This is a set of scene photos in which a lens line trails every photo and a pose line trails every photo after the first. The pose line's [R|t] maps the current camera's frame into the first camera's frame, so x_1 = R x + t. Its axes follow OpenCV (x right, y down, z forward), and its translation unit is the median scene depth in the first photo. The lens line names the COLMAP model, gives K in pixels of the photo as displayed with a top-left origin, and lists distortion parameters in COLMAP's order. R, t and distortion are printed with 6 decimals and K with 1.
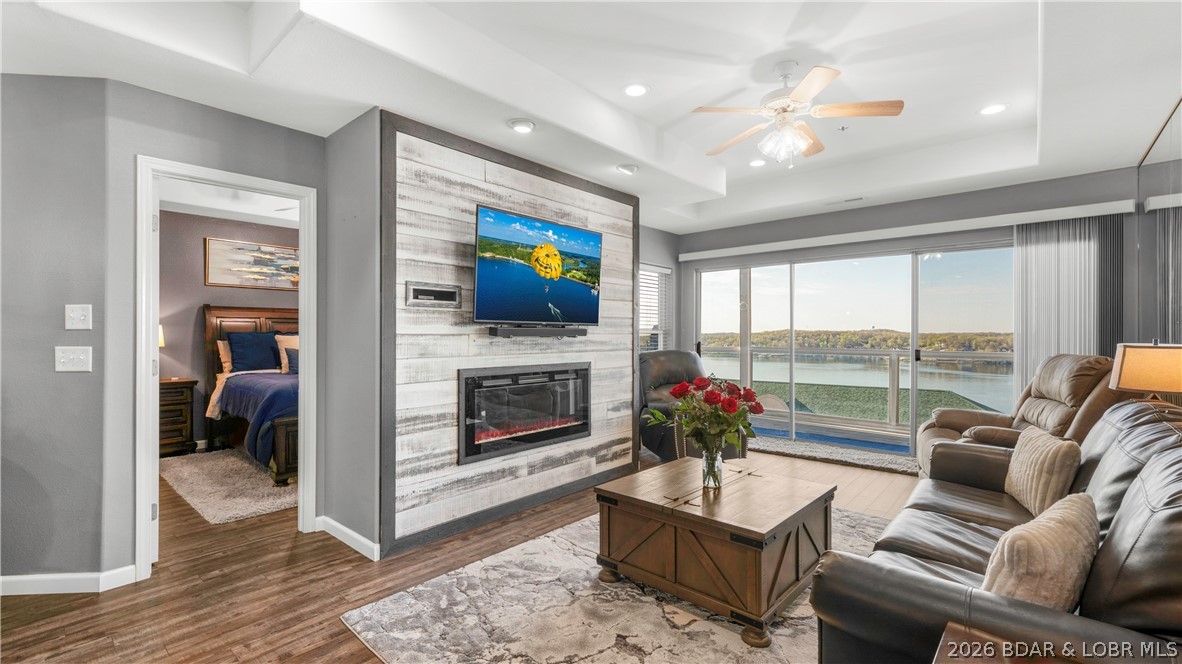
lens RADIAL K [[517.6, 0, 575.9], [0, 517.6, 333.9], [0, 0, 1]] dist [0.007483, -0.000662]
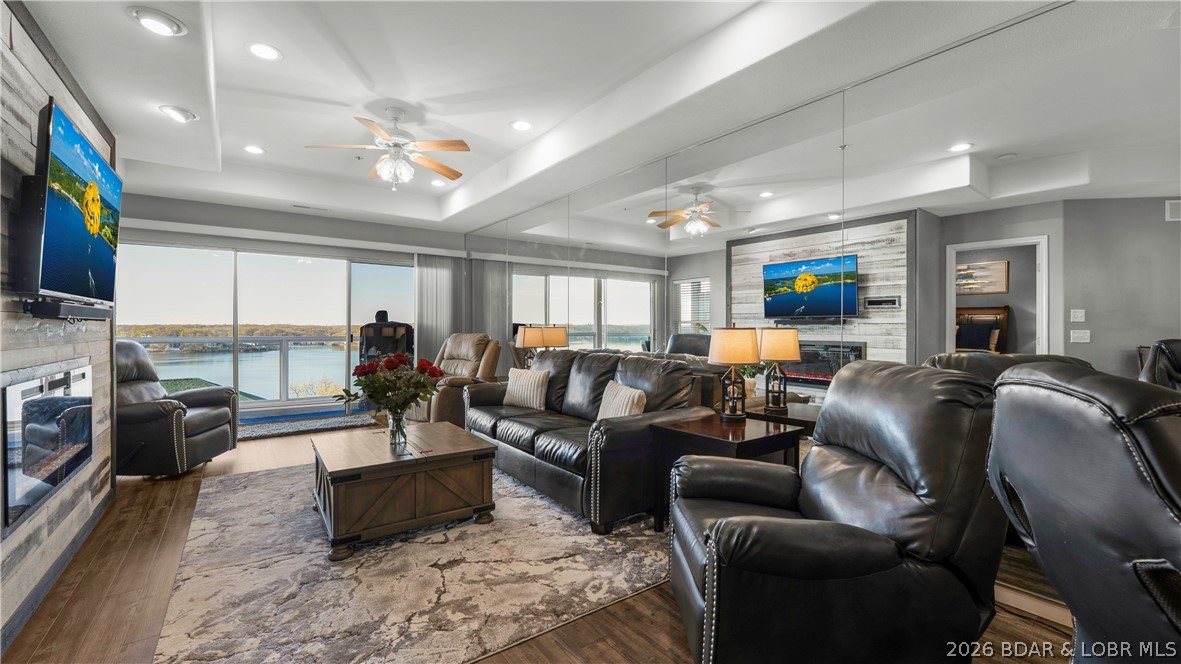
lens RADIAL K [[476.2, 0, 564.0], [0, 476.2, 333.5], [0, 0, 1]] dist [-0.001379, 0.000365]
pose [[0.233430, -0.013528, 0.972279, -0.719637], [-0.002246, 0.999893, 0.014451, 0.018803], [-0.972371, -0.005557, 0.233375, 0.349644]]
